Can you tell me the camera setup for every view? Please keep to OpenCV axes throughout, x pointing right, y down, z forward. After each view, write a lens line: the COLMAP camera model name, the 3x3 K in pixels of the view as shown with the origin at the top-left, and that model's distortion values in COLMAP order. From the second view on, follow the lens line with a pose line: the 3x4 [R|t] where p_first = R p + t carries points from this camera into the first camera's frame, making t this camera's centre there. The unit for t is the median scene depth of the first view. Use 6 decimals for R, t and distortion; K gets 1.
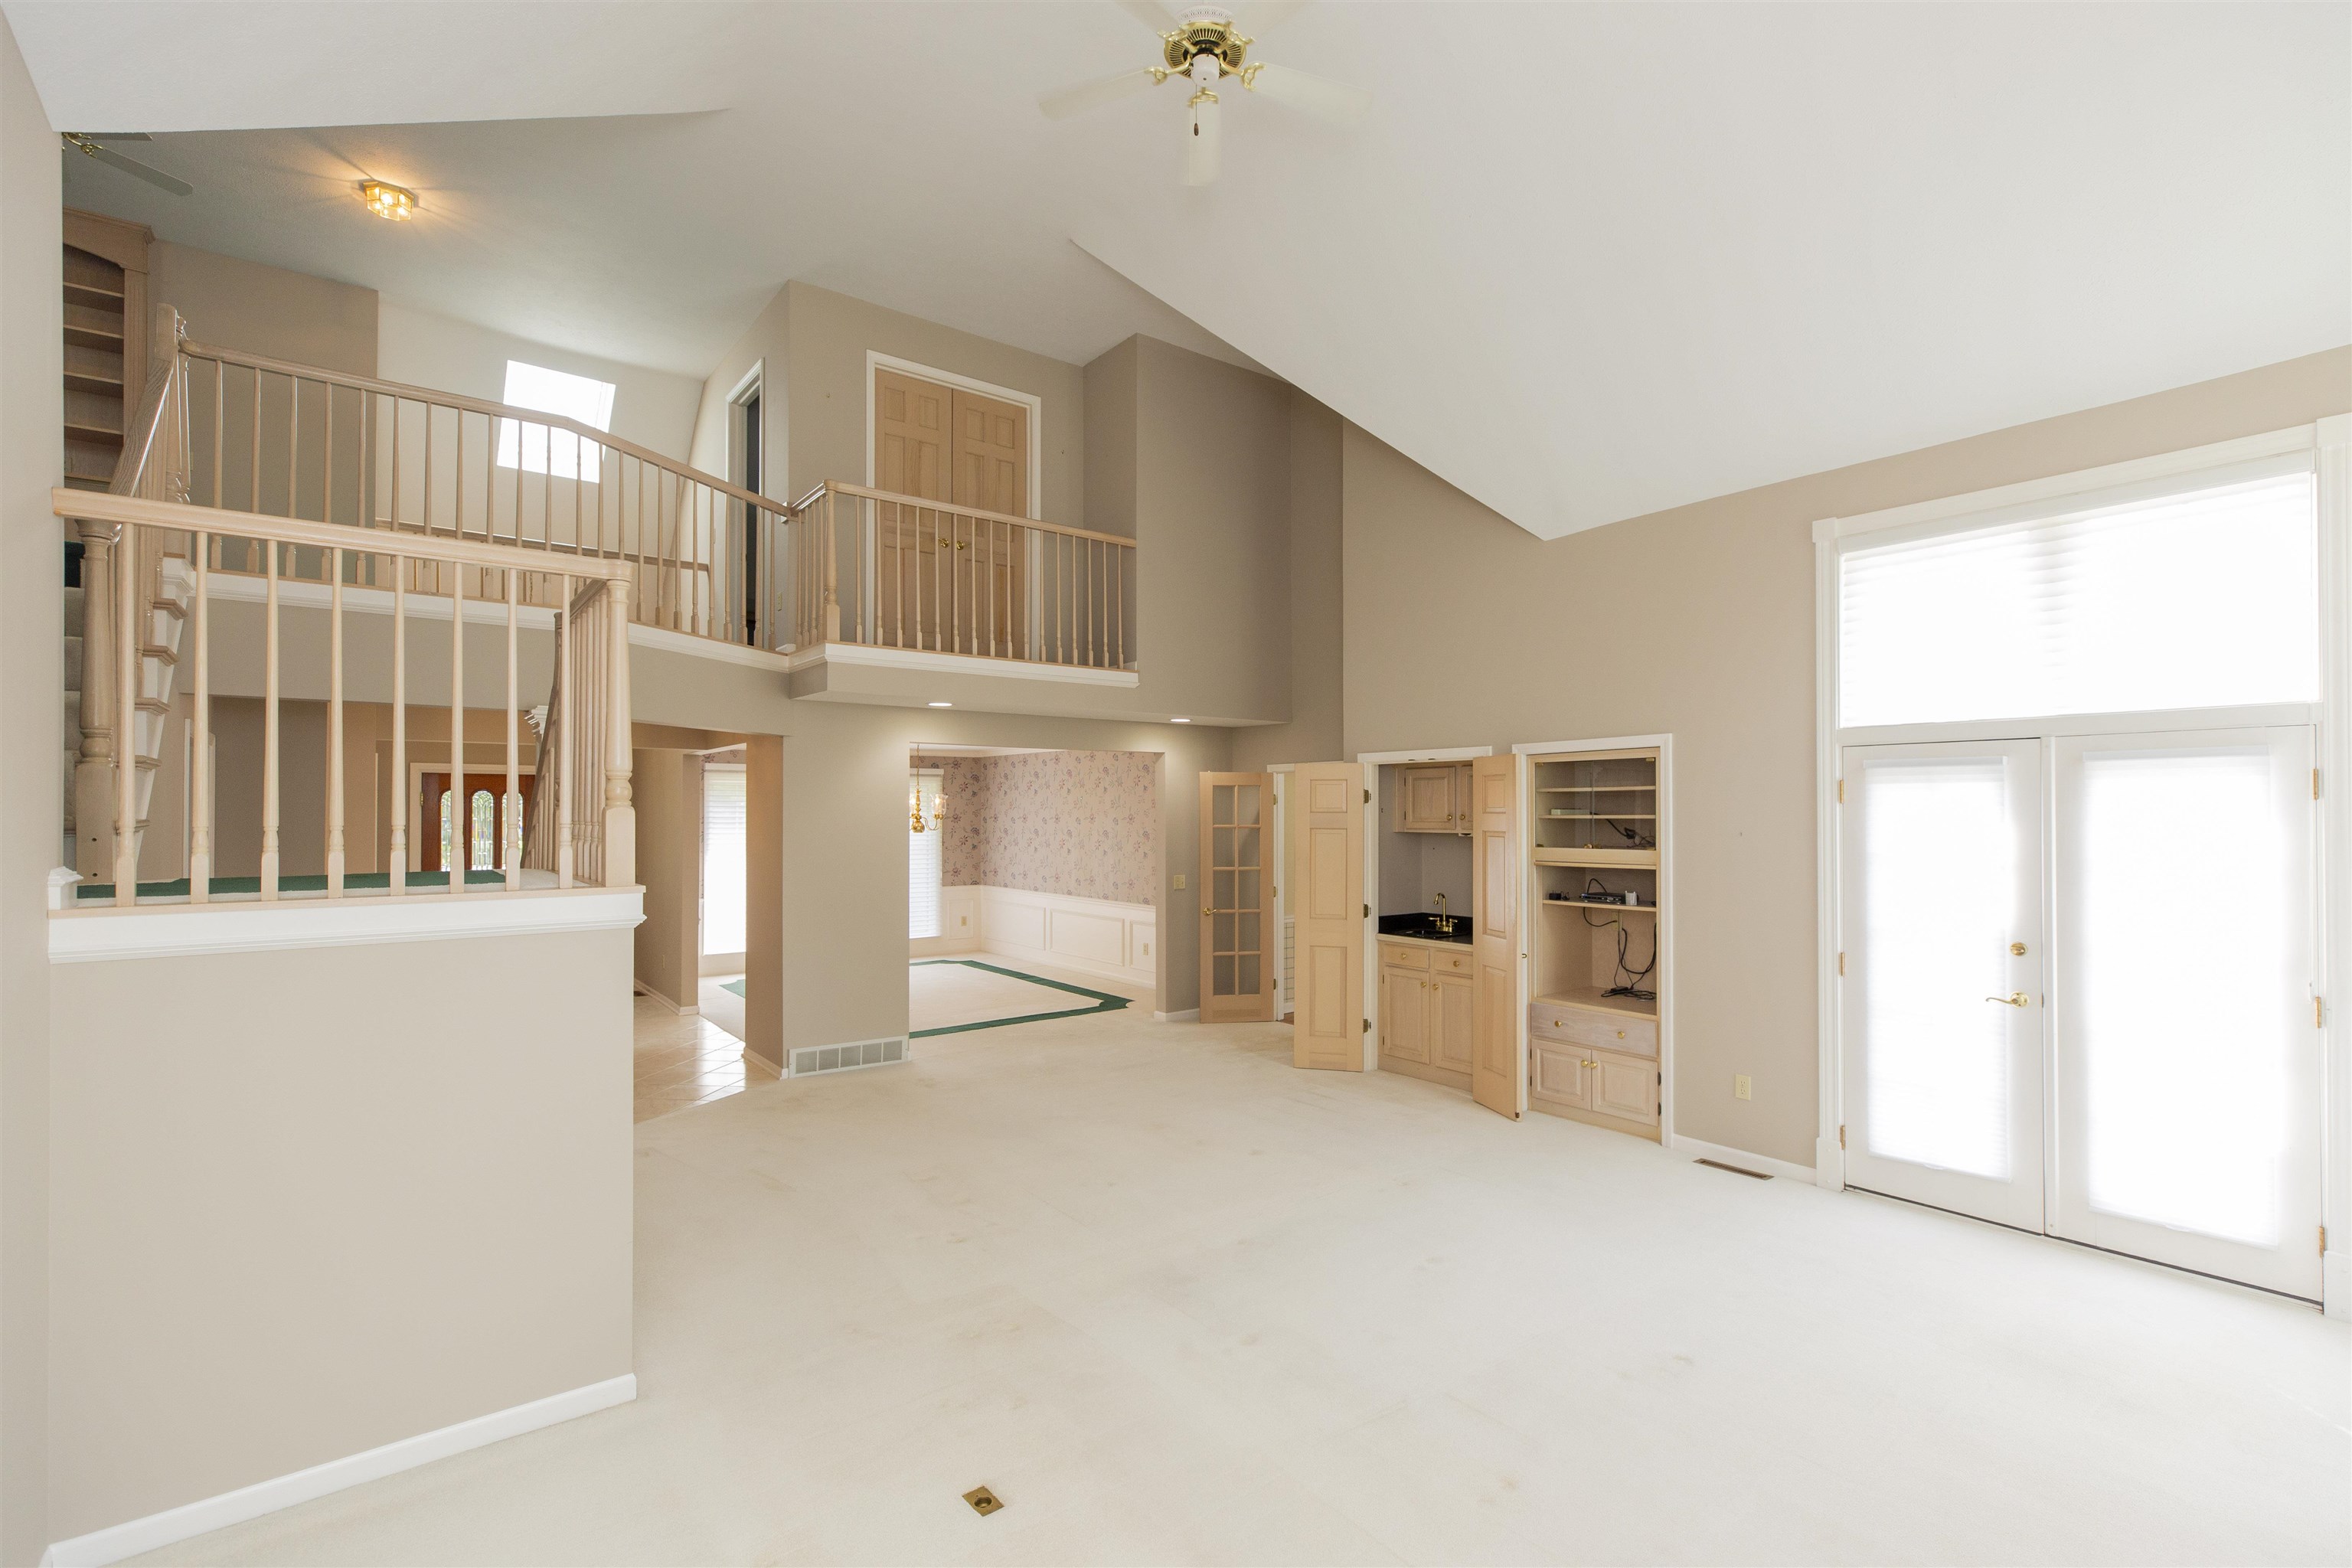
lens RADIAL K [[1069.3, 0, 1200.3], [0, 1069.3, 794.5], [0, 0, 1]] dist [0.005035, -0.000921]
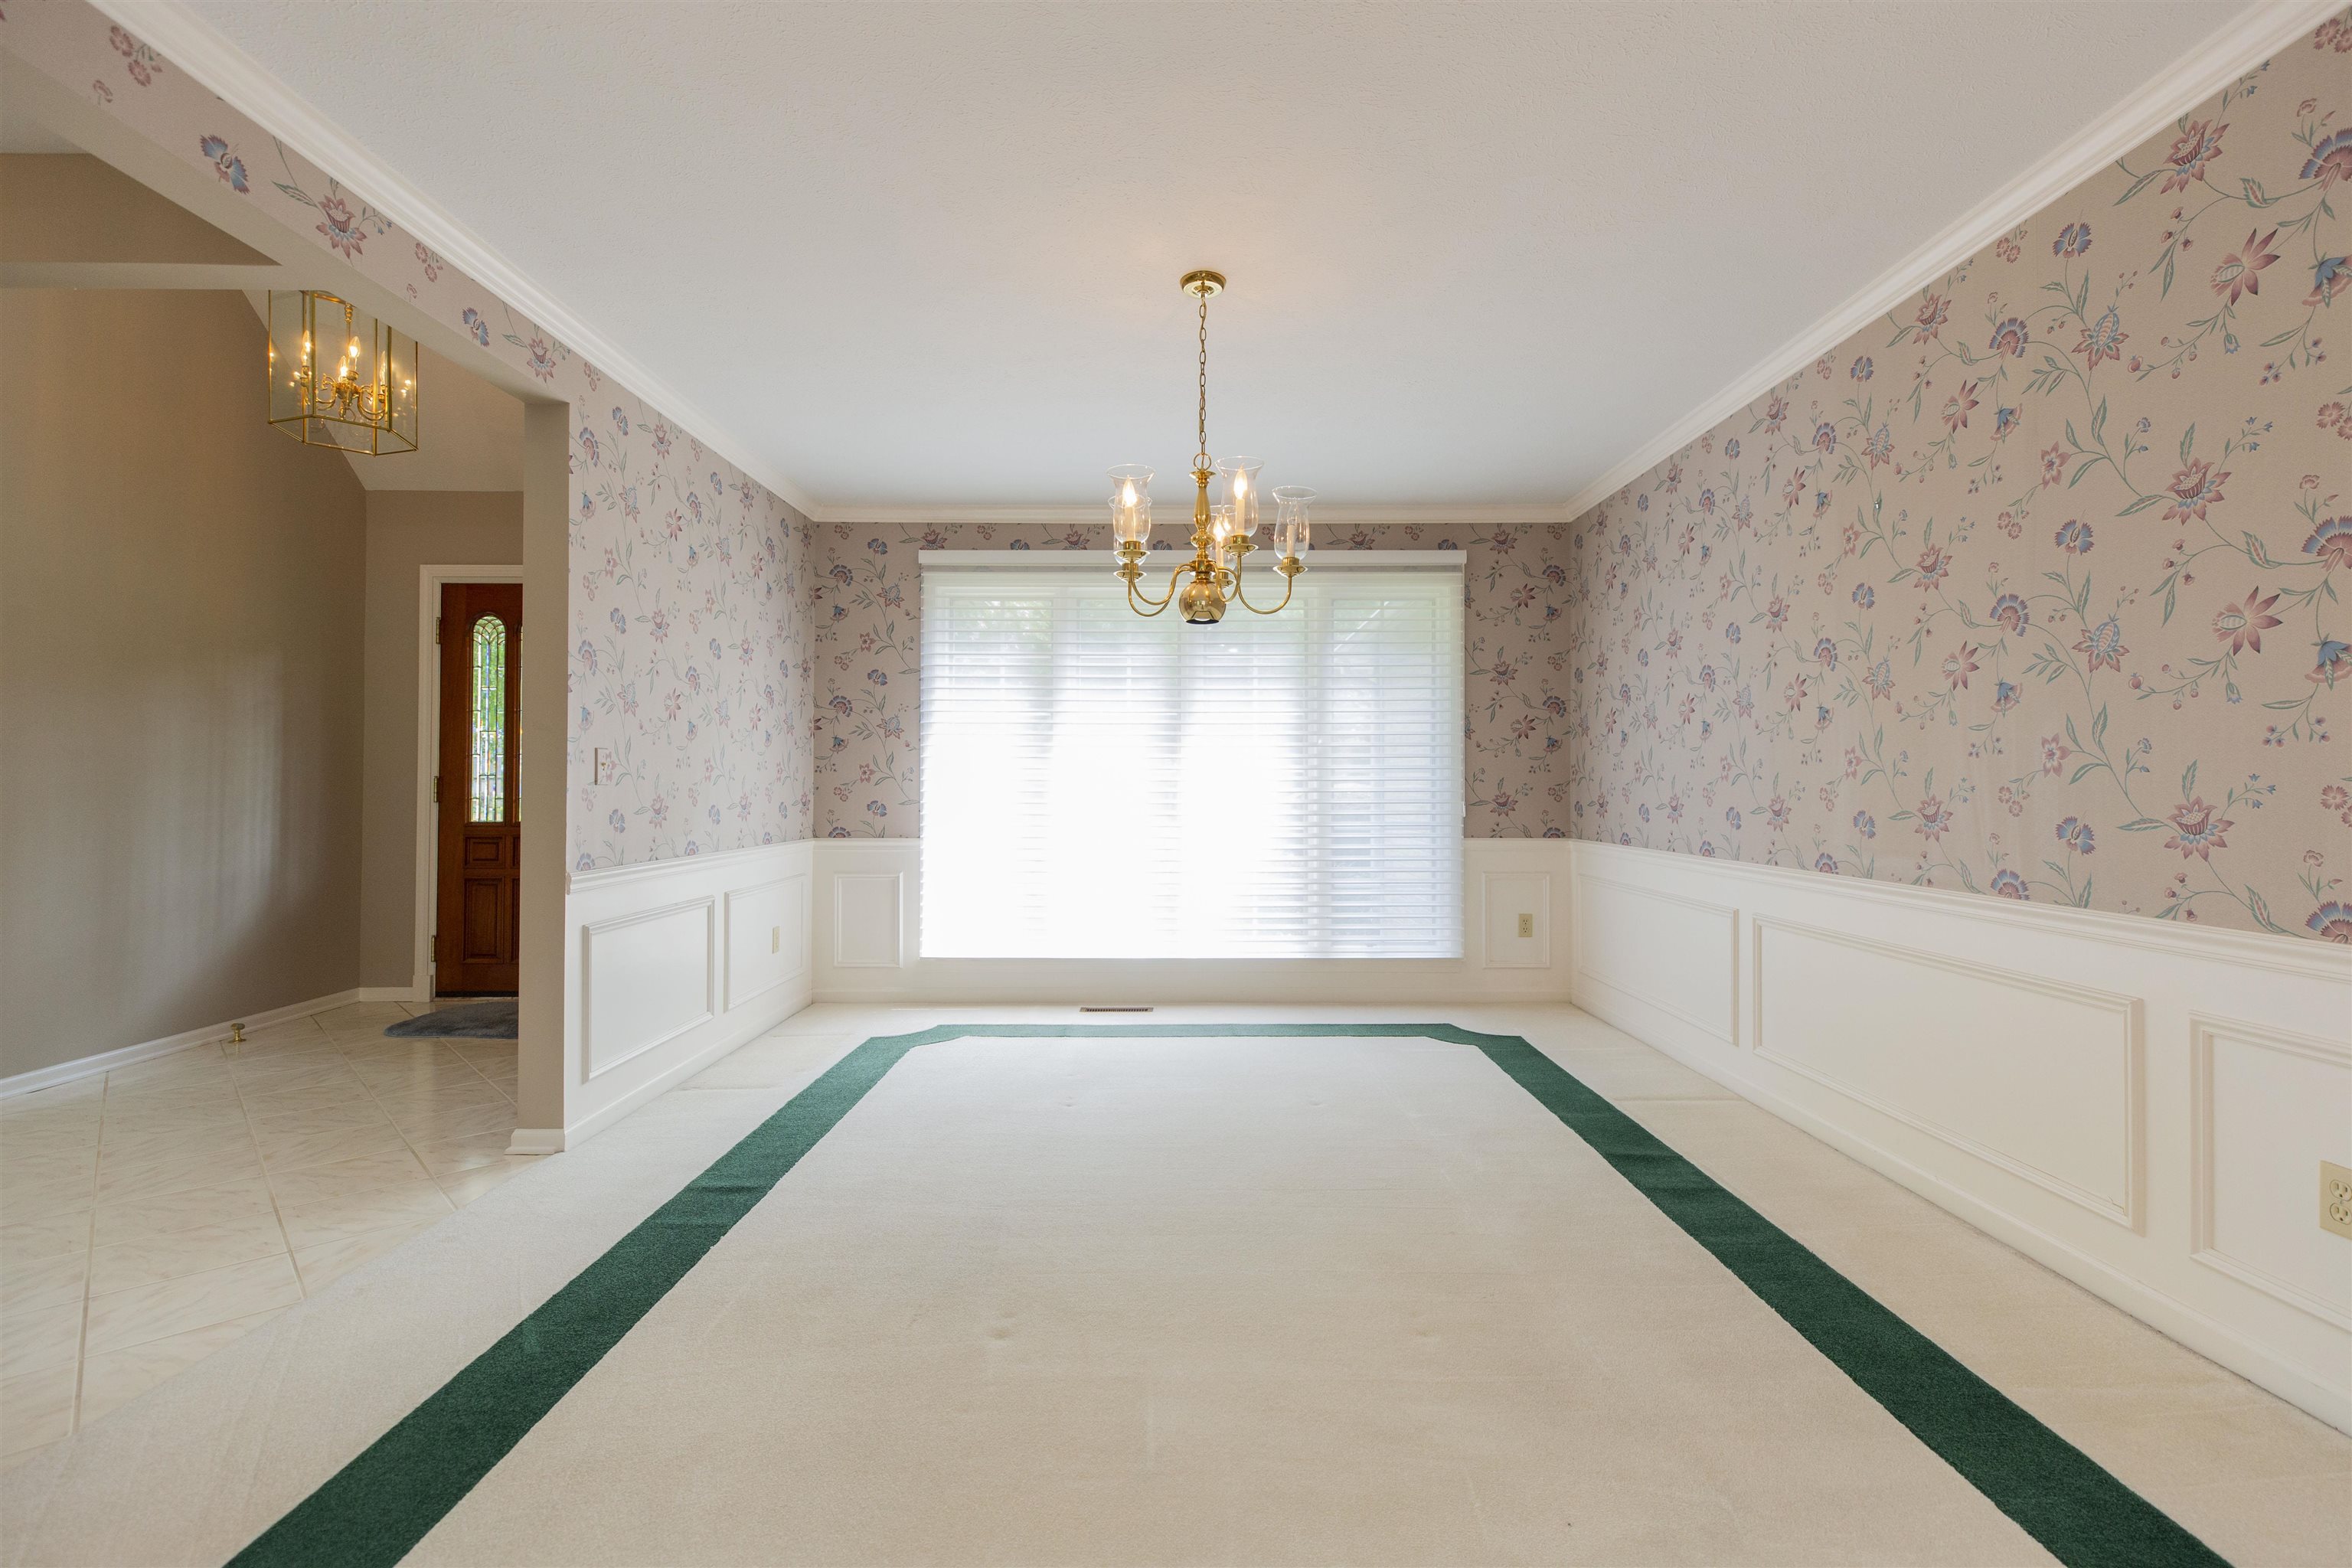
lens RADIAL K [[1069.3, 0, 1165.4], [0, 1069.3, 778.4], [0, 0, 1]] dist [0.005035, -0.000921]
pose [[0.777714, -0.004025, -0.628606, -0.120955], [0.009123, 0.999946, 0.004884, 0.099766], [0.628552, -0.009533, 0.777709, 1.008564]]
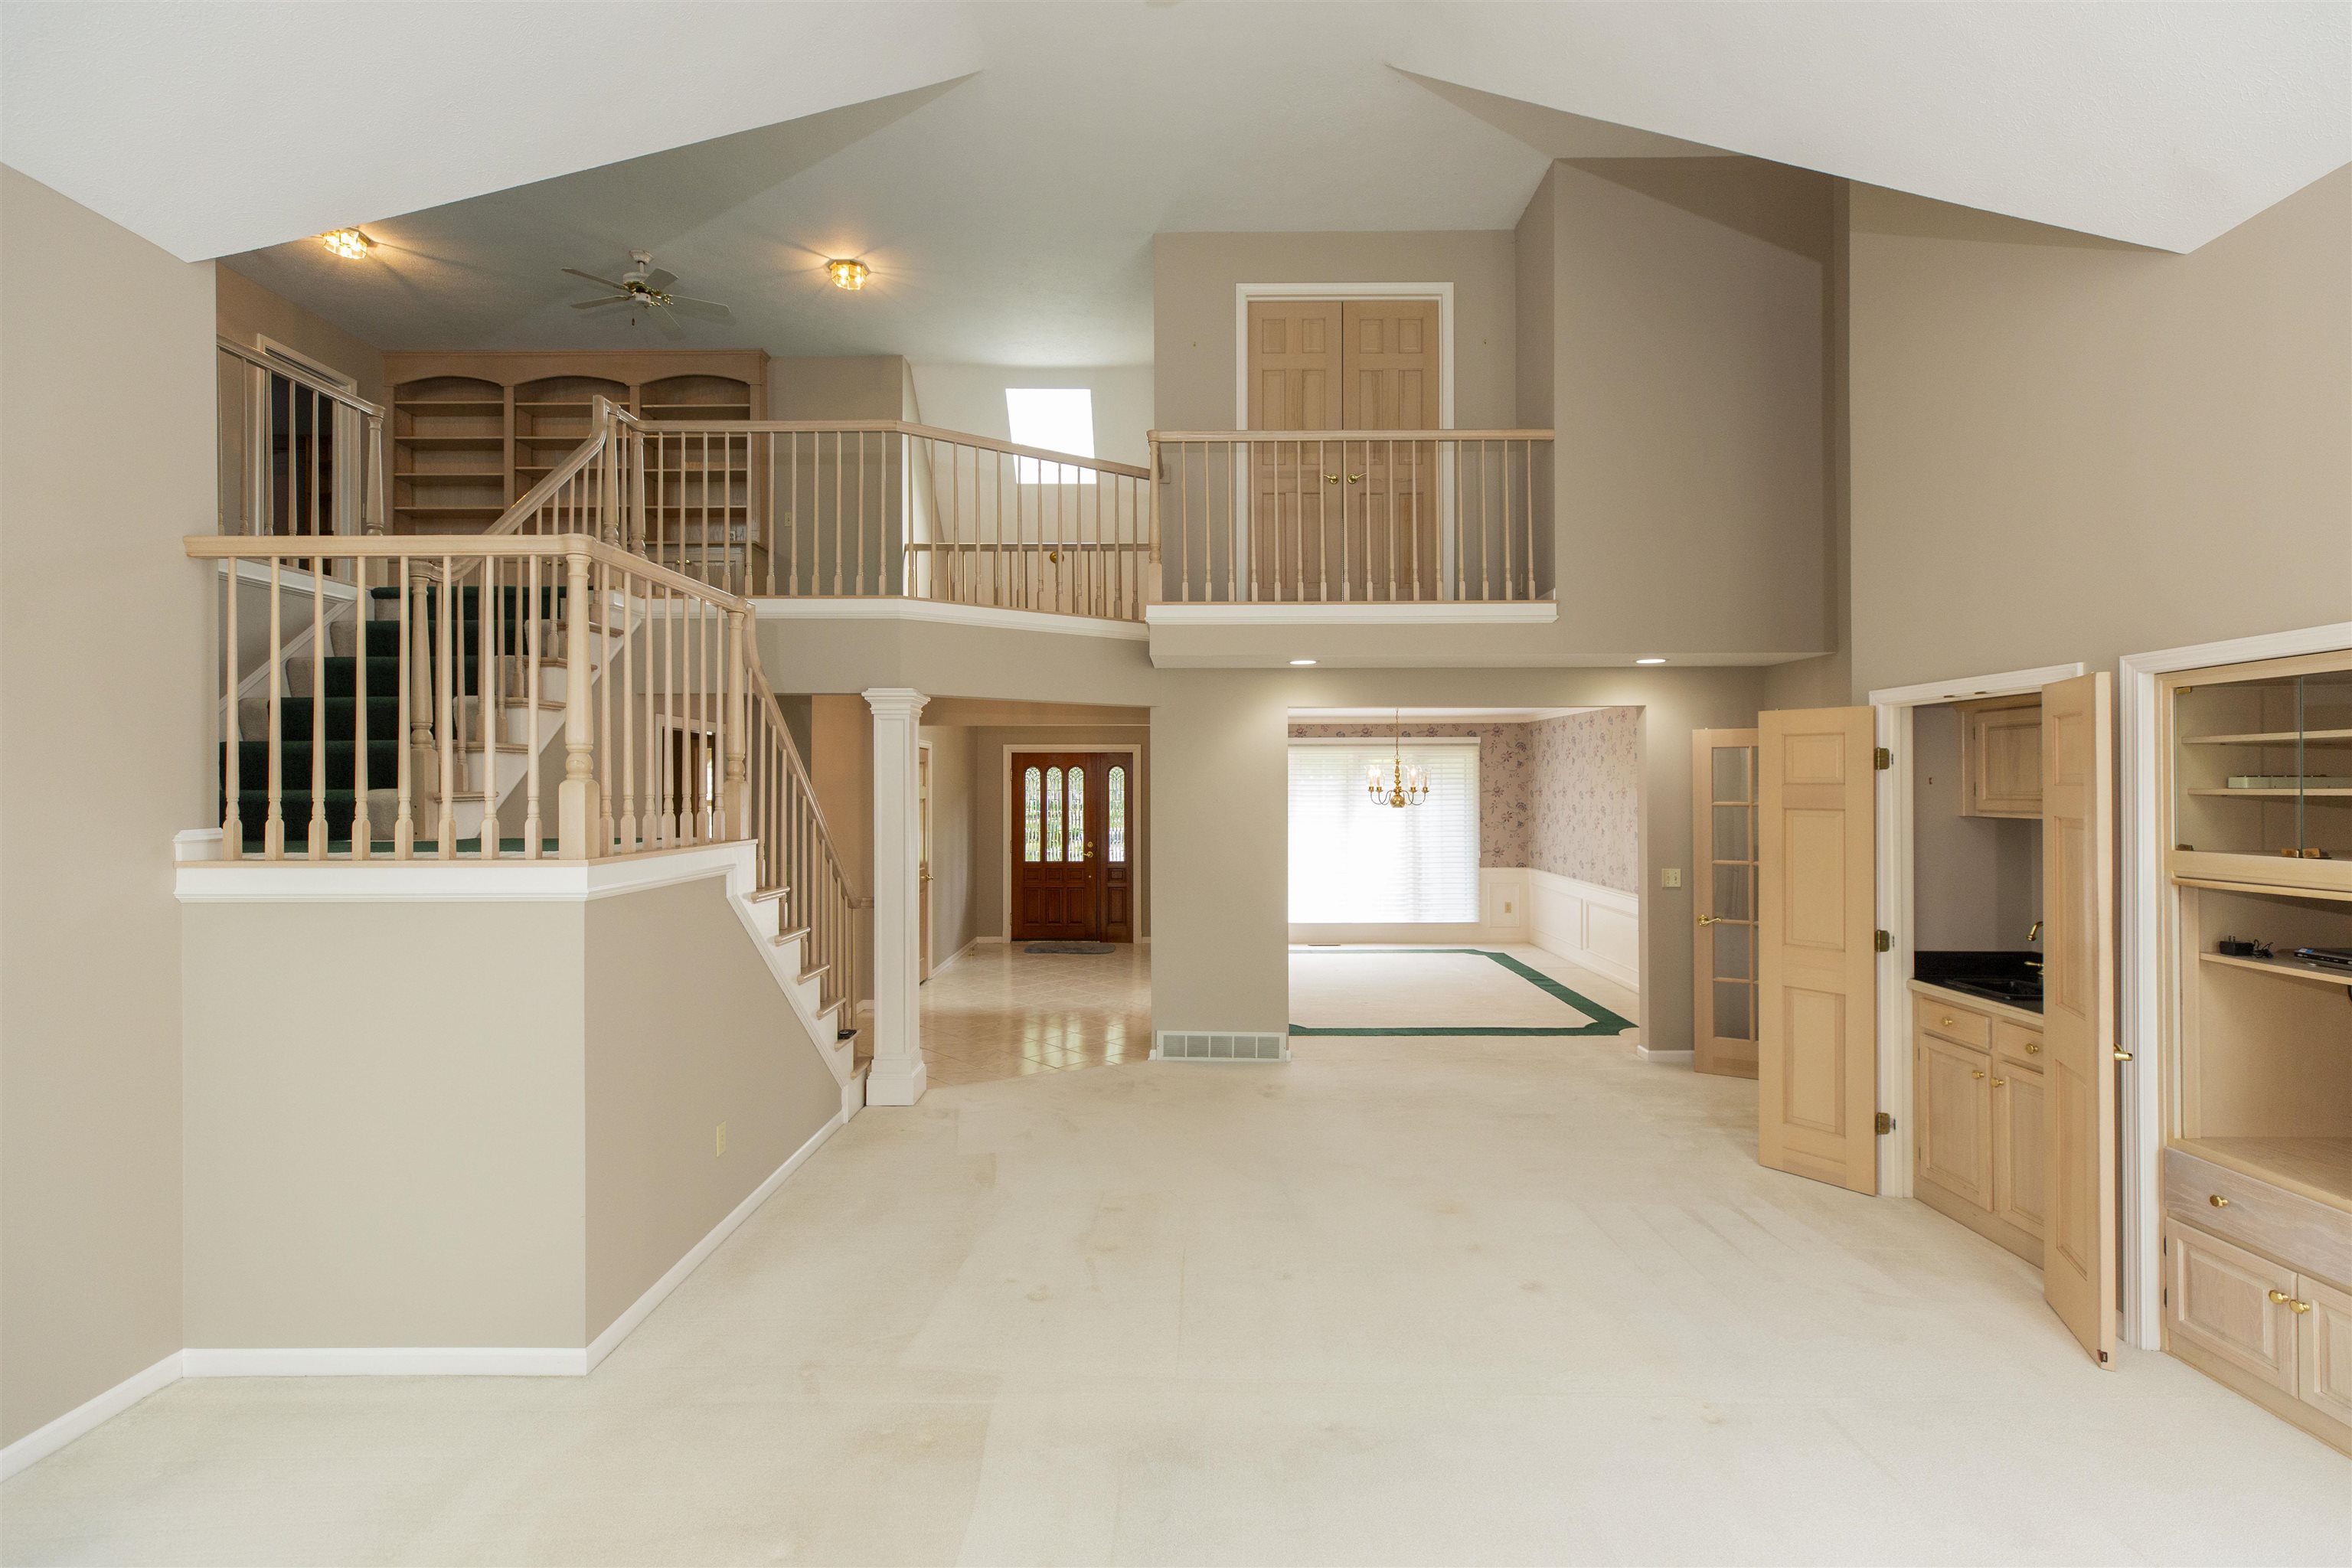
lens RADIAL K [[1069.3, 0, 1173.7], [0, 1069.3, 774.6], [0, 0, 1]] dist [0.005035, -0.000921]
pose [[0.775878, -0.007948, -0.630833, 0.210300], [0.012187, 0.999923, 0.002391, 0.004302], [0.630765, -0.009543, 0.775915, 0.229795]]
